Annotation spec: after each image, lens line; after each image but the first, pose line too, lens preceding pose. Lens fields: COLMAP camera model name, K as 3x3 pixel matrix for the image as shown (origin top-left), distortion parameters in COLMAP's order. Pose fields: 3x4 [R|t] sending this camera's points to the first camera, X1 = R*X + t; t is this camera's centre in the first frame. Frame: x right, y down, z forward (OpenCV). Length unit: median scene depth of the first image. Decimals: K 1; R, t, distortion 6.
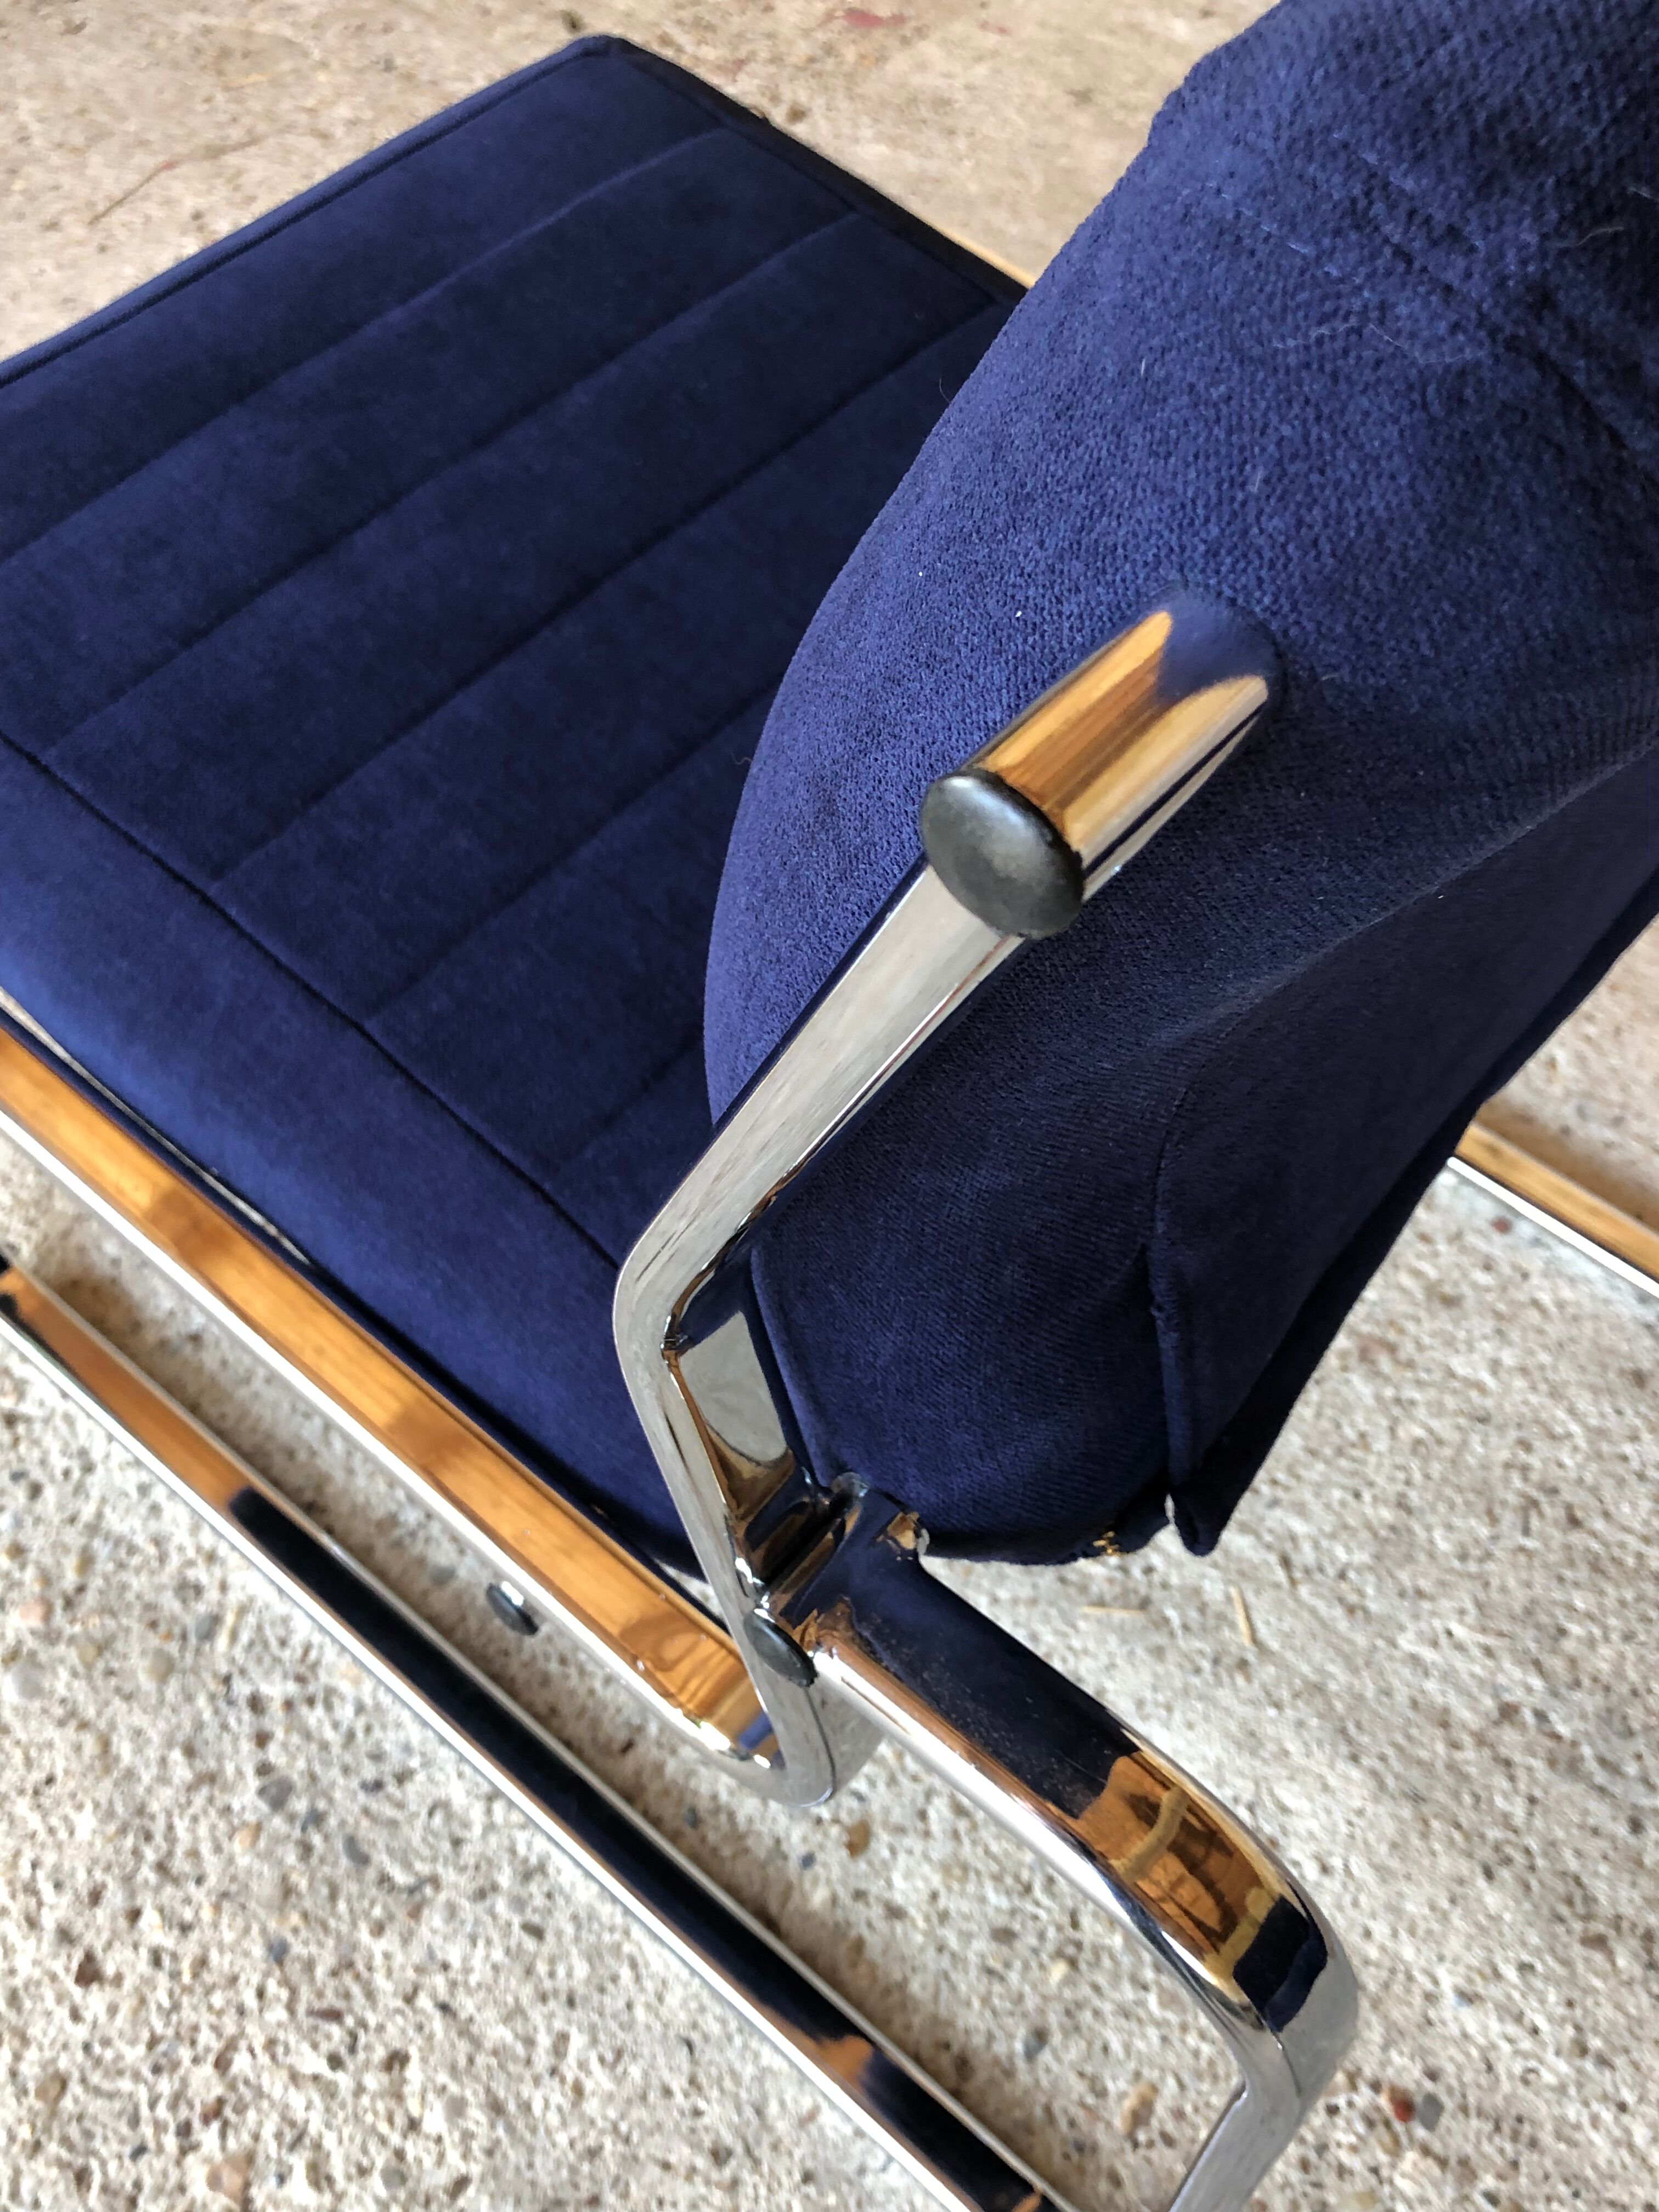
lens RADIAL K [[2141.0, 0, 813.9], [0, 2141.0, 1127.9], [0, 0, 1]] dist [0.007872, 0.000000]
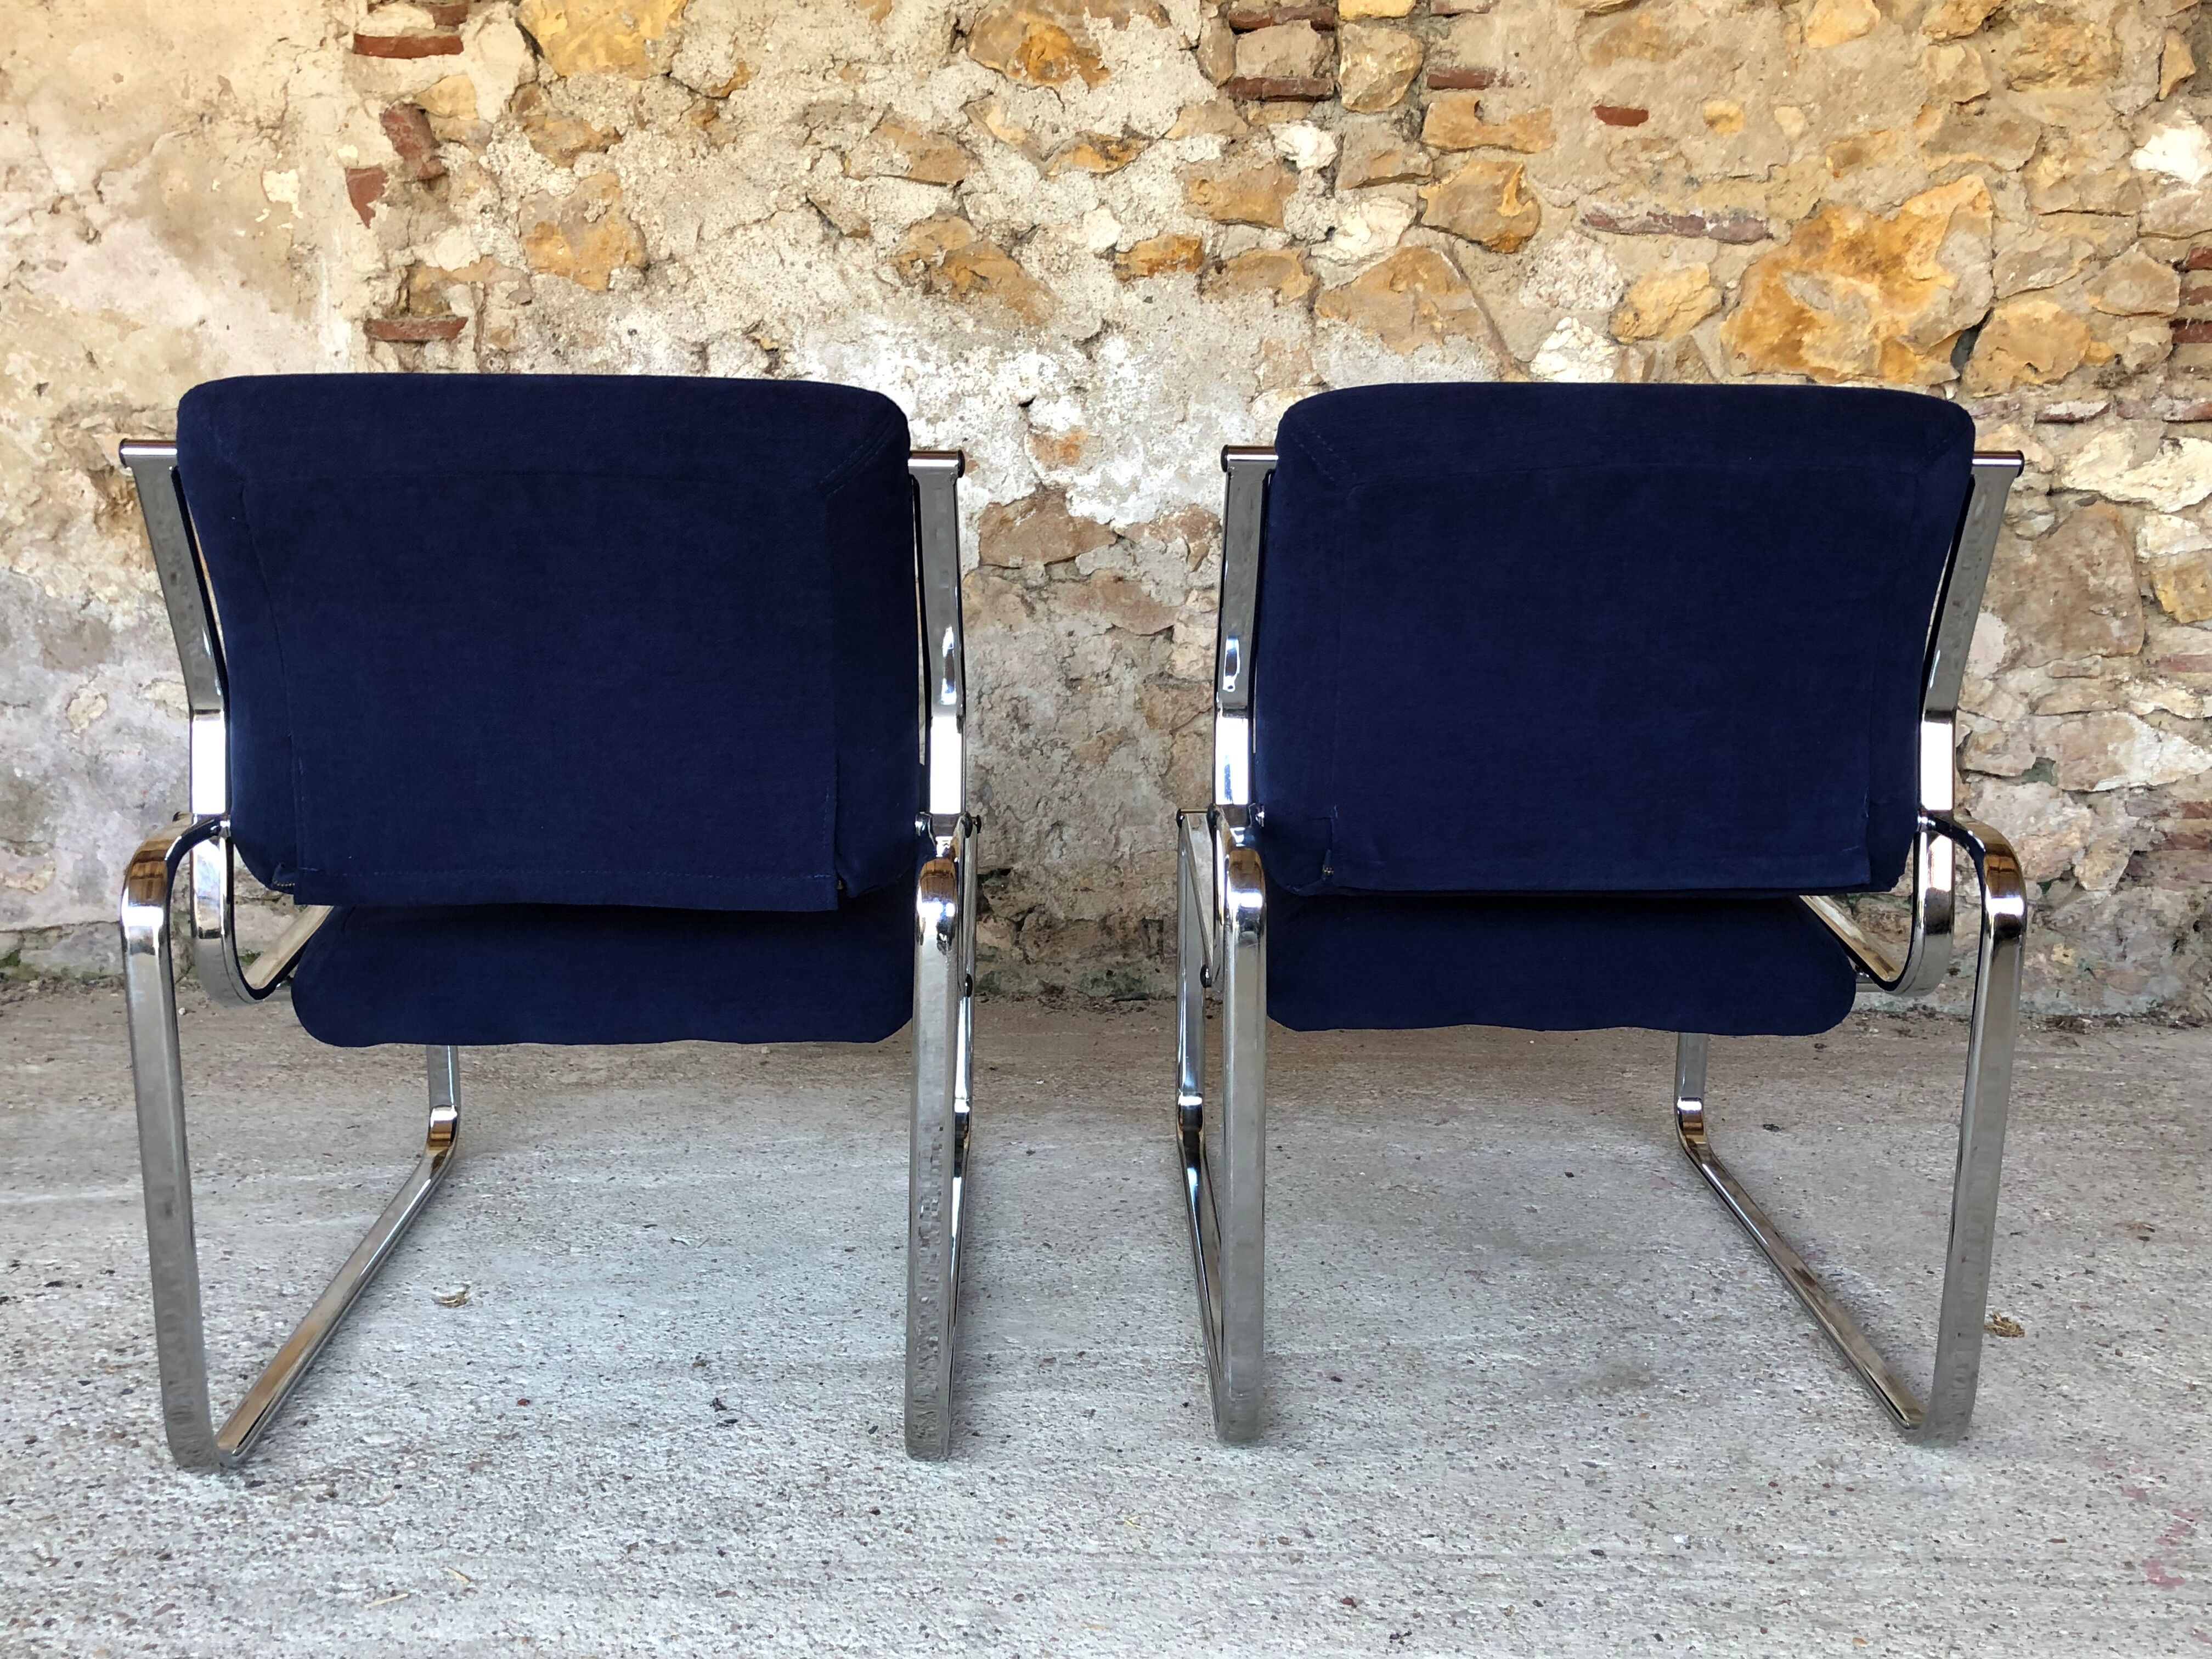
lens RADIAL K [[2137.8, 0, 1110.9], [0, 2137.8, 835.9], [0, 0, 1]] dist [0.012692, 0.000000]
pose [[0.749040, -0.105020, 0.654149, -0.443935], [0.519394, 0.706043, -0.481386, 0.924606], [-0.411302, 0.700338, 0.583401, -0.520752]]
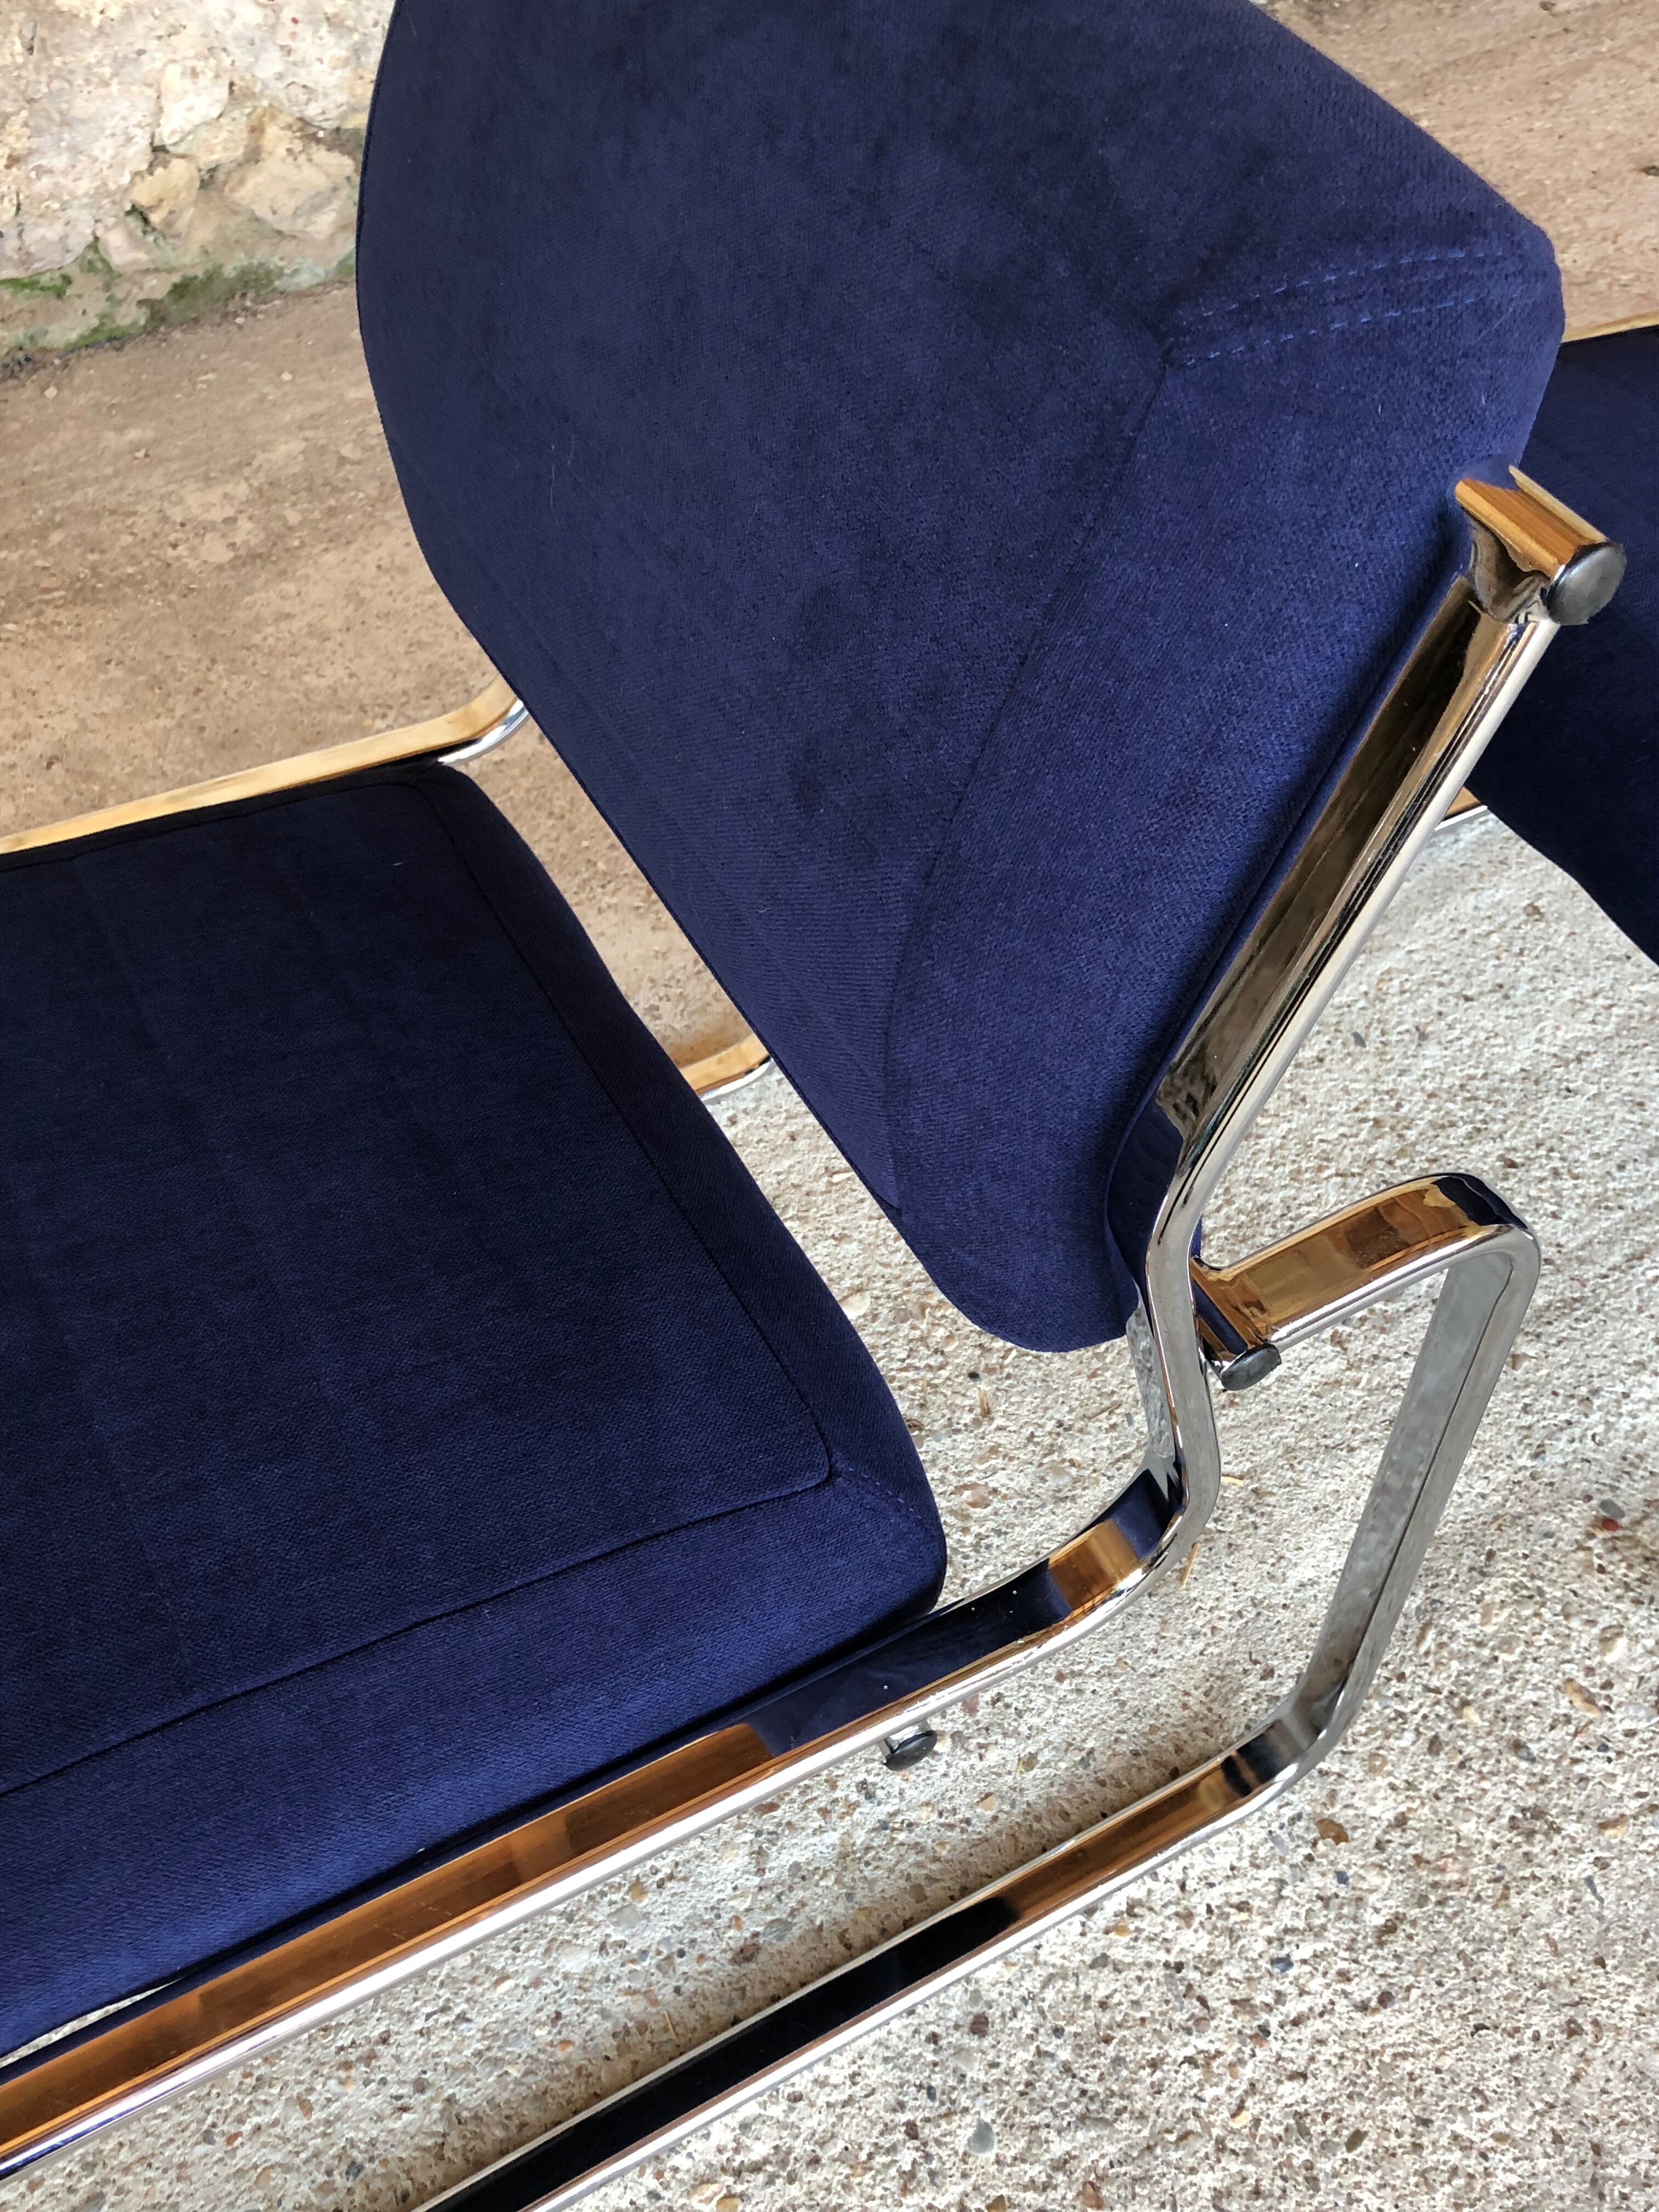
lens RADIAL K [[2141.0, 0, 823.5], [0, 2141.0, 1110.9], [0, 0, 1]] dist [0.007872, 0.000000]
pose [[0.332657, -0.717752, 0.611696, -0.520456], [0.773976, 0.578382, 0.257752, -0.421240], [-0.538795, 0.387694, 0.747925, 0.136474]]
